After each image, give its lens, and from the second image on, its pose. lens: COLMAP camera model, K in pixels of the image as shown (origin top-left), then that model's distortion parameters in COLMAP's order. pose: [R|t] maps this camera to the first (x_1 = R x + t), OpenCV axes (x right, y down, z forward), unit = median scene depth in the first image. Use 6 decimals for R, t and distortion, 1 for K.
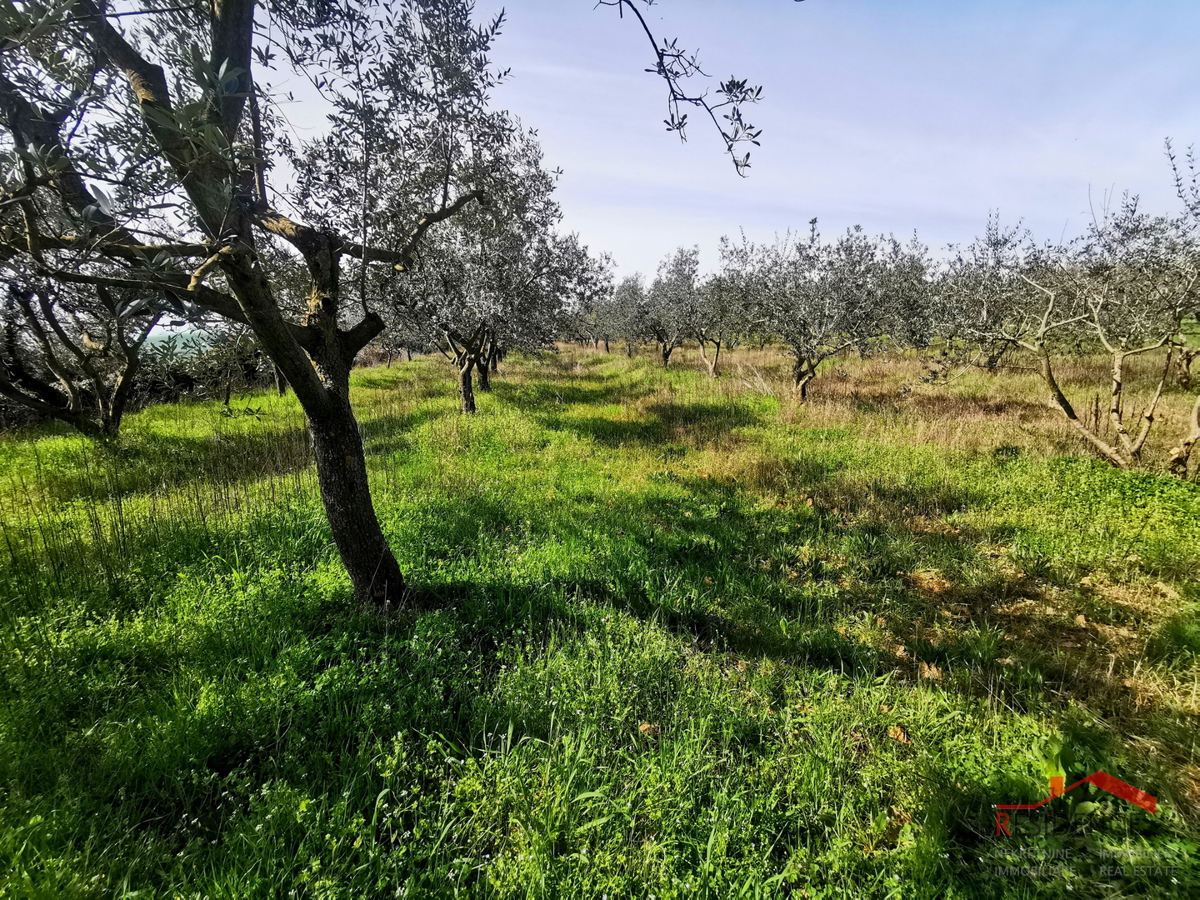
lens RADIAL K [[544.3, 0, 604.5], [0, 544.3, 447.0], [0, 0, 1]] dist [-0.014749, 0.011829]
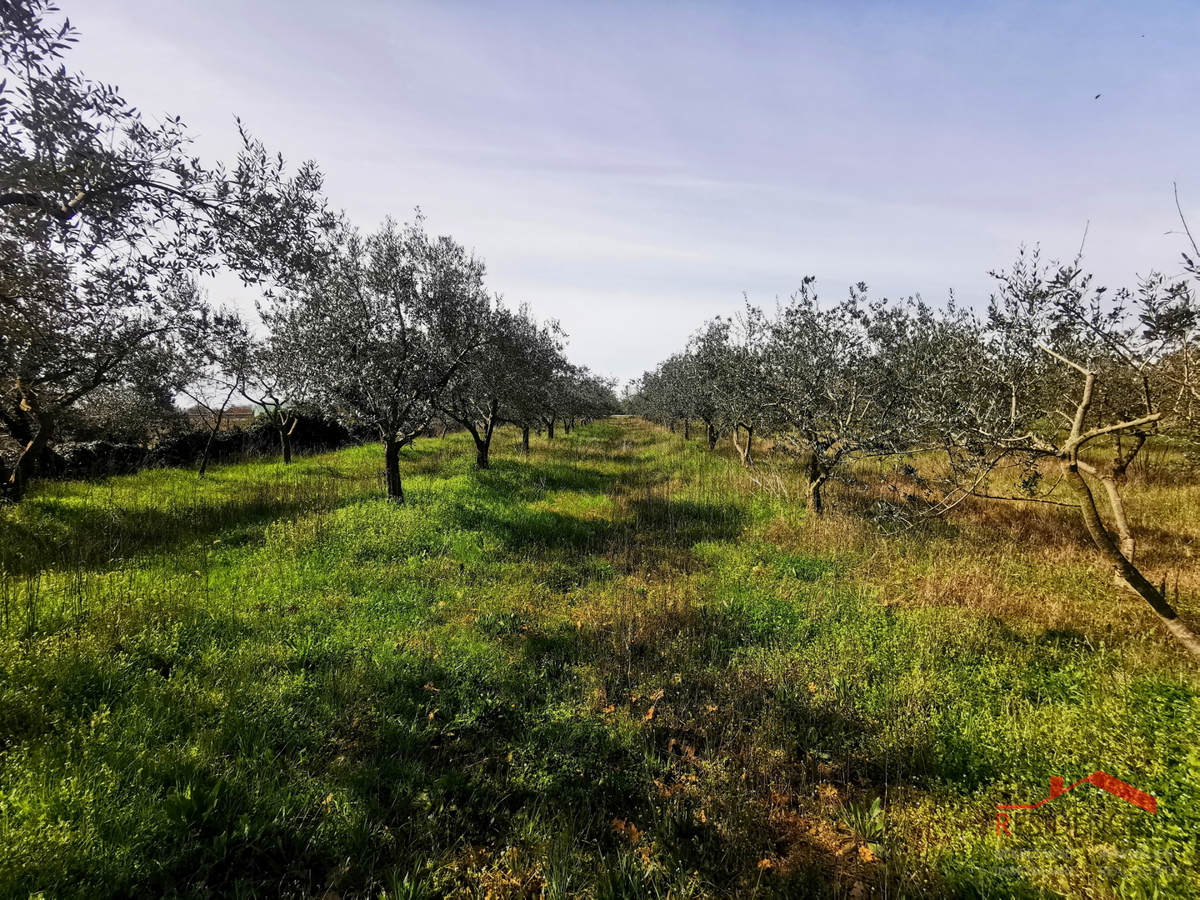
lens RADIAL K [[544.3, 0, 604.5], [0, 544.3, 447.0], [0, 0, 1]] dist [-0.014749, 0.011829]
pose [[0.981133, 0.043914, -0.188283, 0.261730], [-0.069150, 0.989148, -0.129634, -0.062403], [0.180547, 0.140208, 0.973522, 0.233293]]
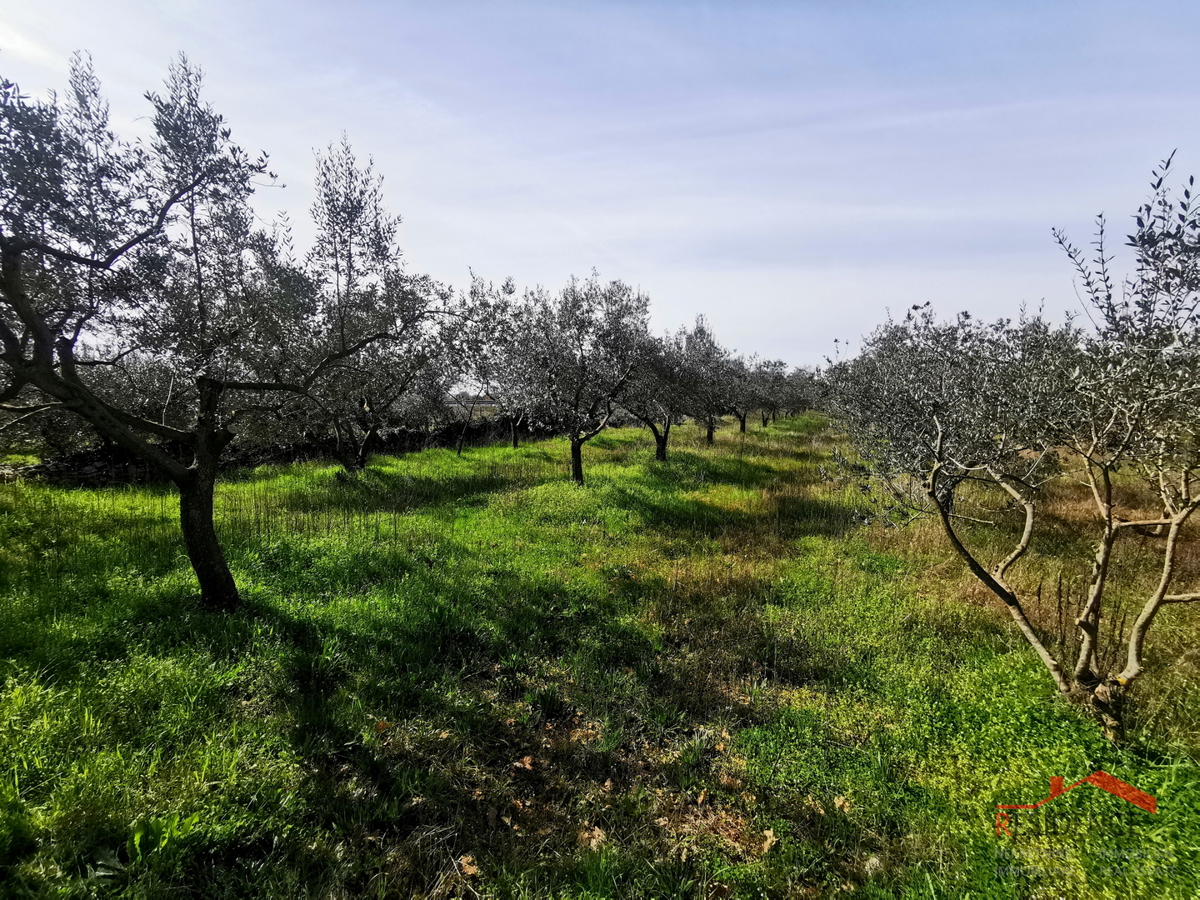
lens RADIAL K [[544.3, 0, 604.5], [0, 544.3, 447.0], [0, 0, 1]] dist [-0.014749, 0.011829]
pose [[0.835141, 0.086740, -0.543153, 0.459360], [-0.144867, 0.987309, -0.065075, -0.076561], [0.530615, 0.133032, 0.837108, 0.073092]]
